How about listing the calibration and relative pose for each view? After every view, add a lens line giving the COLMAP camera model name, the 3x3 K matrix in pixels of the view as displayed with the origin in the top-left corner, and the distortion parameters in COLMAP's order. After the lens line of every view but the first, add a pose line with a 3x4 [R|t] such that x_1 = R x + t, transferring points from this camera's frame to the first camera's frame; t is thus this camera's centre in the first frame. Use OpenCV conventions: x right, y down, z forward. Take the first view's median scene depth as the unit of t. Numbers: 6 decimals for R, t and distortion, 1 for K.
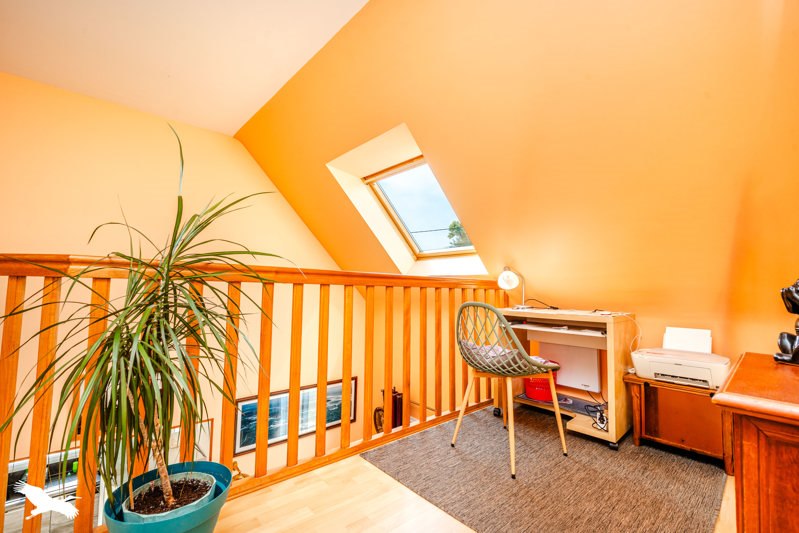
lens RADIAL K [[342.5, 0, 399.5], [0, 342.5, 266.5], [0, 0, 1]] dist [-0.008801, 0.000027]
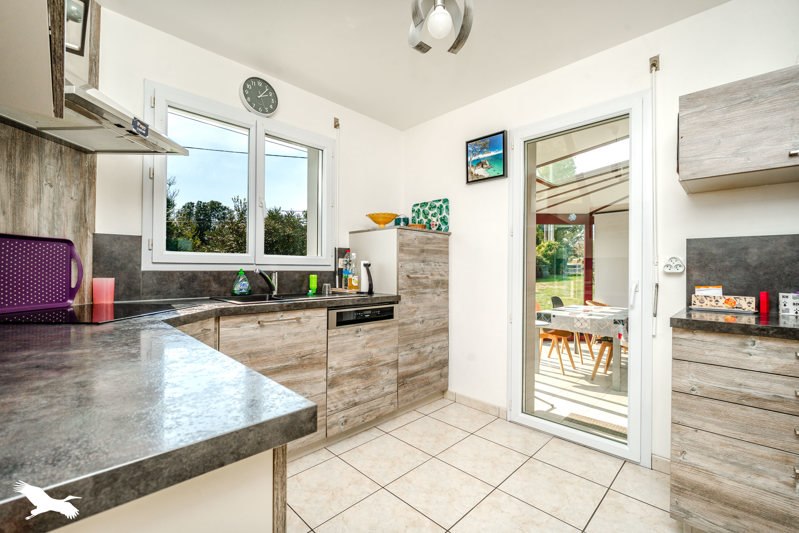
lens RADIAL K [[342.5, 0, 399.5], [0, 342.5, 266.5], [0, 0, 1]] dist [-0.008801, 0.000027]
pose [[0.998658, -0.006869, 0.051338, -0.945822], [0.003195, 0.997448, 0.071322, 0.588591], [-0.051696, -0.071063, 0.996131, 0.533346]]
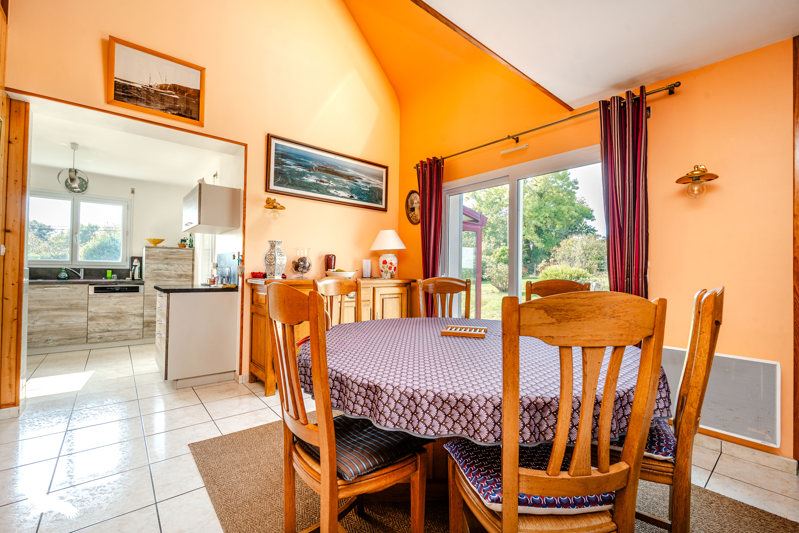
lens RADIAL K [[342.5, 0, 399.5], [0, 342.5, 266.5], [0, 0, 1]] dist [-0.008801, 0.000027]
pose [[0.999370, 0.000490, -0.035498, -0.058817], [0.001706, 0.998086, 0.061811, 0.561718], [0.035460, -0.061833, 0.997456, 0.018205]]
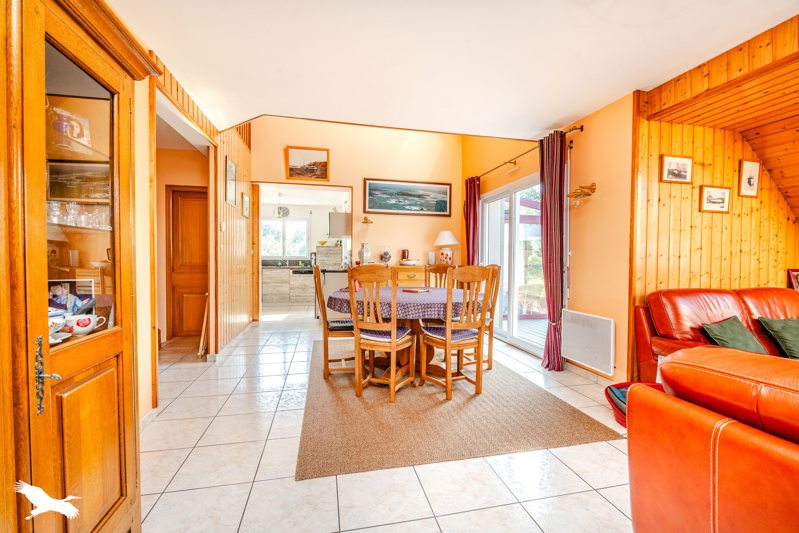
lens RADIAL K [[342.5, 0, 399.5], [0, 342.5, 266.5], [0, 0, 1]] dist [-0.008801, 0.000027]
pose [[0.870821, 0.002286, -0.491595, 0.363011], [0.042360, 0.995921, 0.079669, 0.543765], [0.489772, -0.090201, 0.867172, -0.281793]]
